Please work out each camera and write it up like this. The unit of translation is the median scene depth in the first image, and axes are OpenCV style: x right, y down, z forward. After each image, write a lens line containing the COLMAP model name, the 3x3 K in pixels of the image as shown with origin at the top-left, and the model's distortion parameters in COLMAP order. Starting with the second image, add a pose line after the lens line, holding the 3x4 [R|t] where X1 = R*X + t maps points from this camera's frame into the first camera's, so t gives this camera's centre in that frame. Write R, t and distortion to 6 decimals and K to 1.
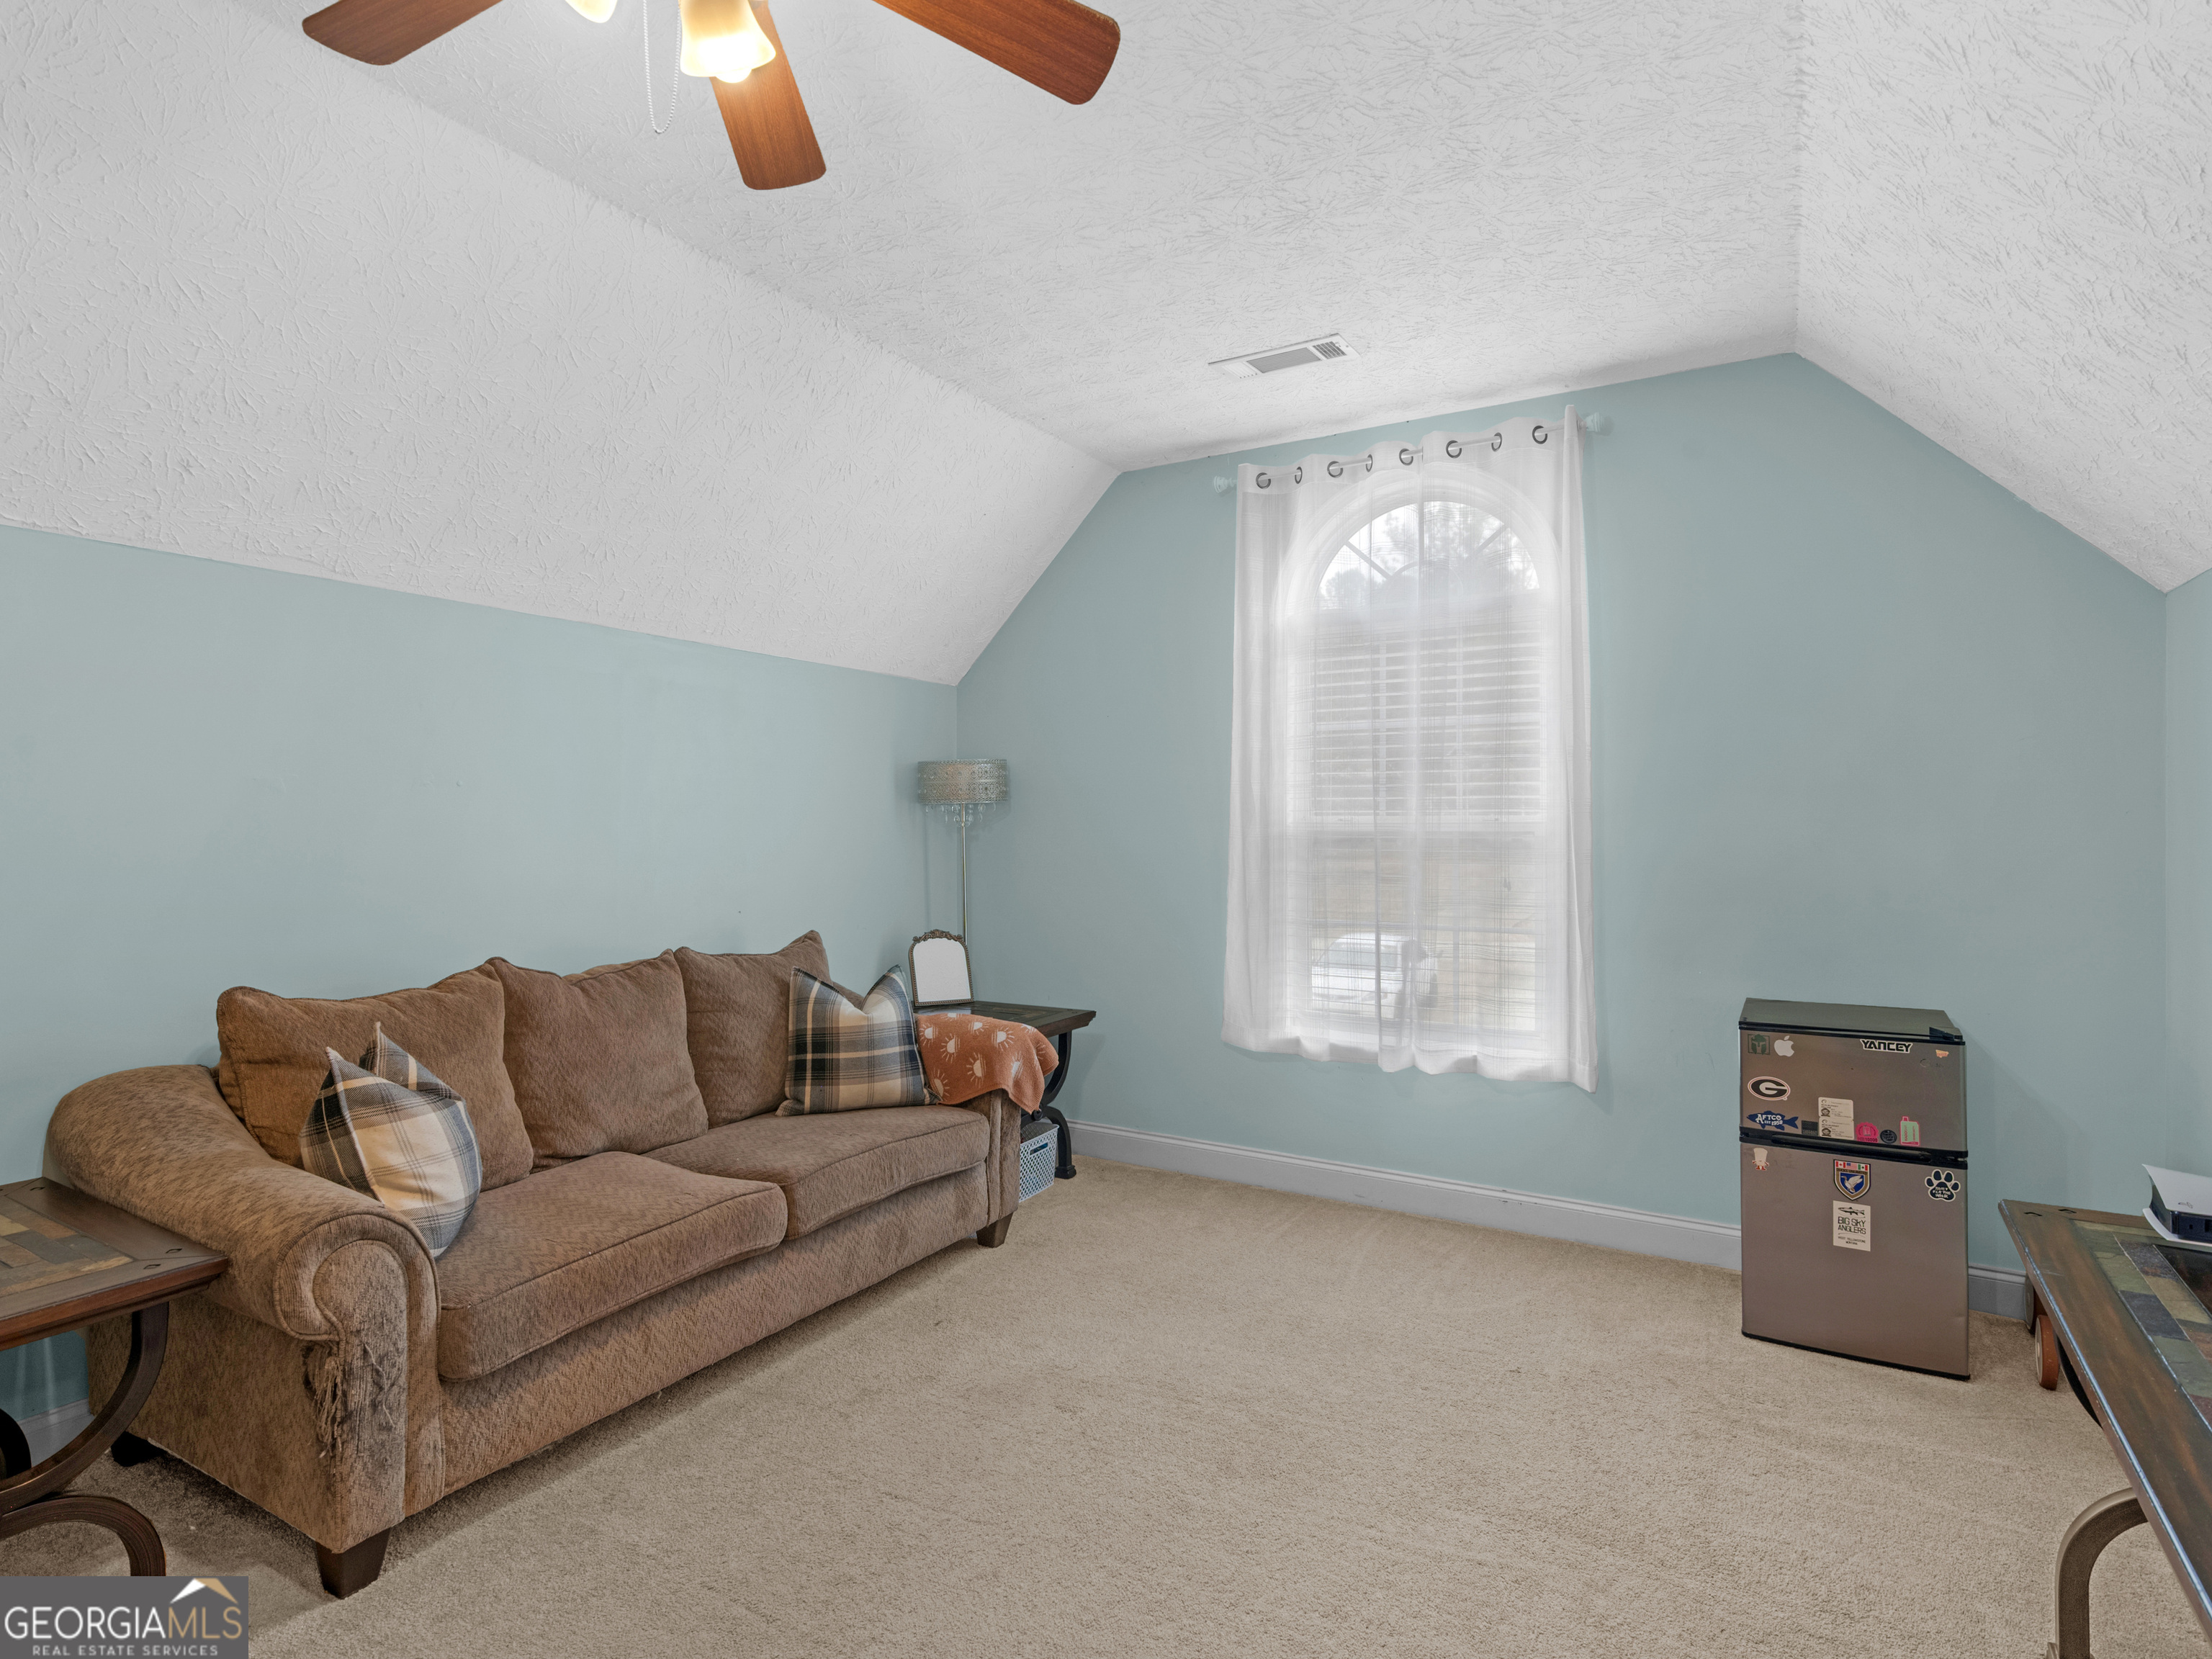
lens RADIAL K [[1134.6, 0, 1093.0], [0, 1134.6, 843.0], [0, 0, 1]] dist [0.000307, -0.000014]
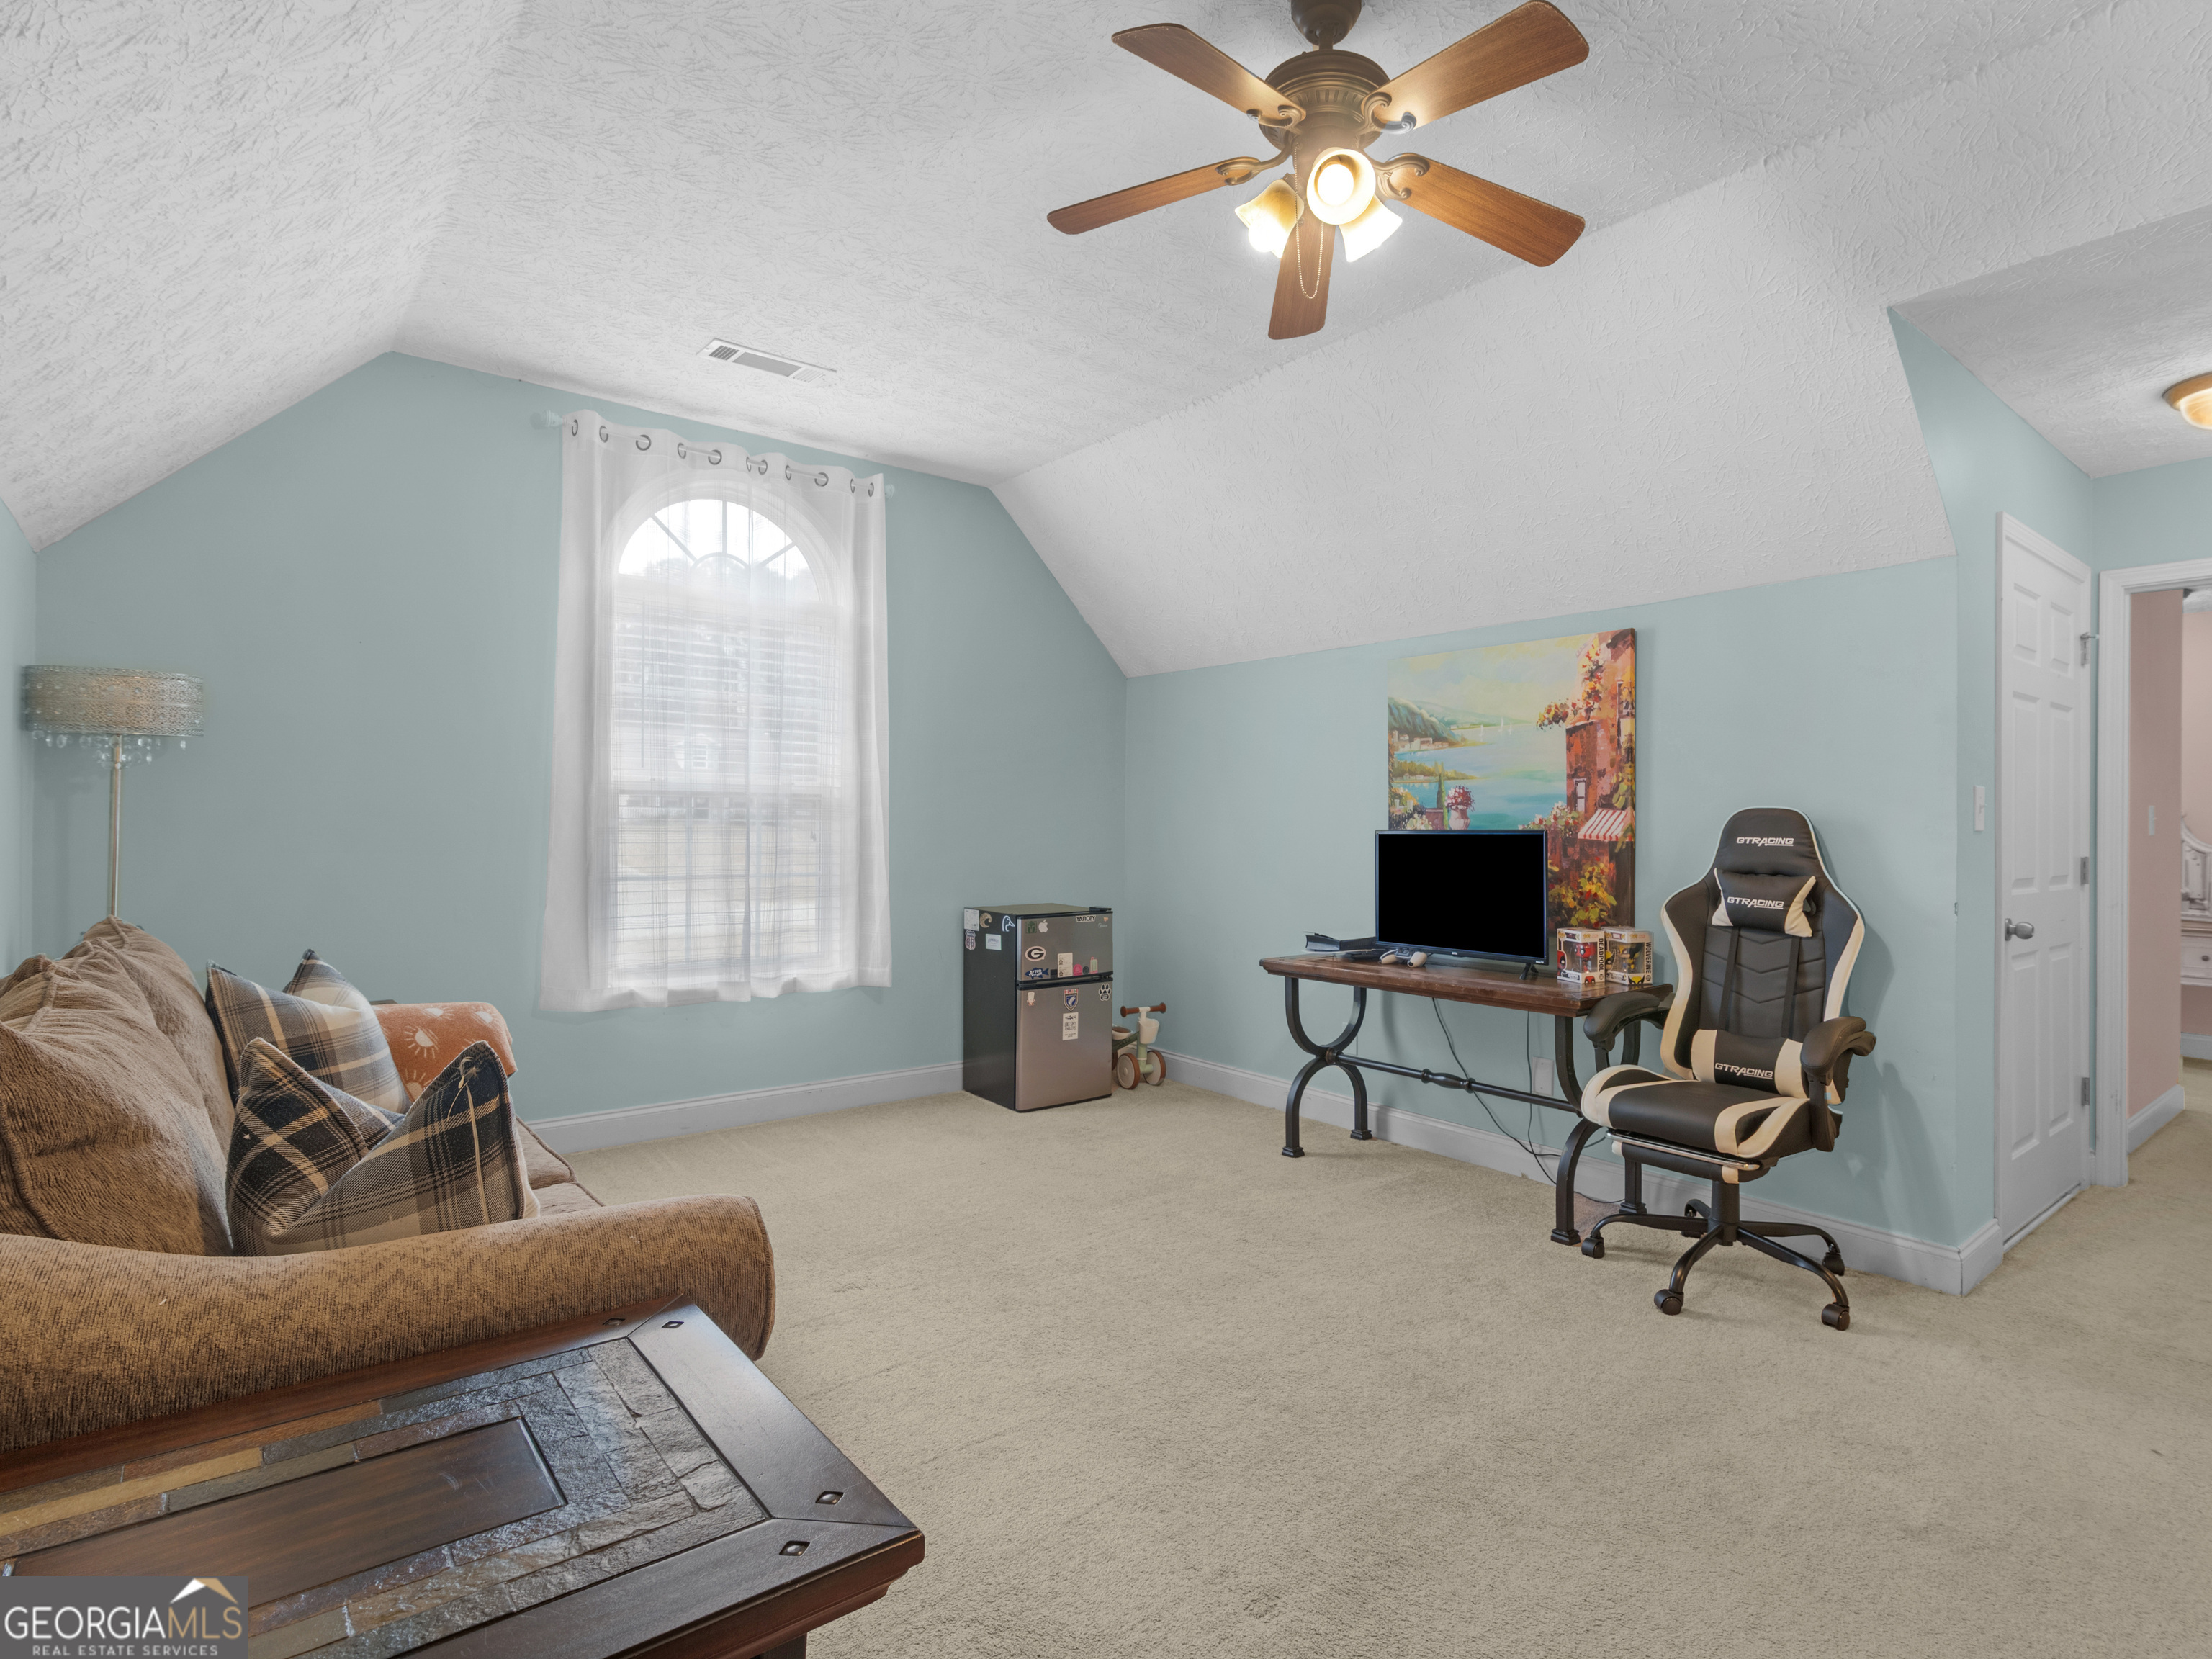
lens RADIAL K [[1134.6, 0, 1093.0], [0, 1134.6, 843.0], [0, 0, 1]] dist [0.000307, -0.000014]
pose [[0.360426, -0.007777, 0.932755, -0.692829], [0.008706, 0.999950, 0.004974, 0.041130], [-0.932747, 0.006328, 0.360476, 0.271028]]
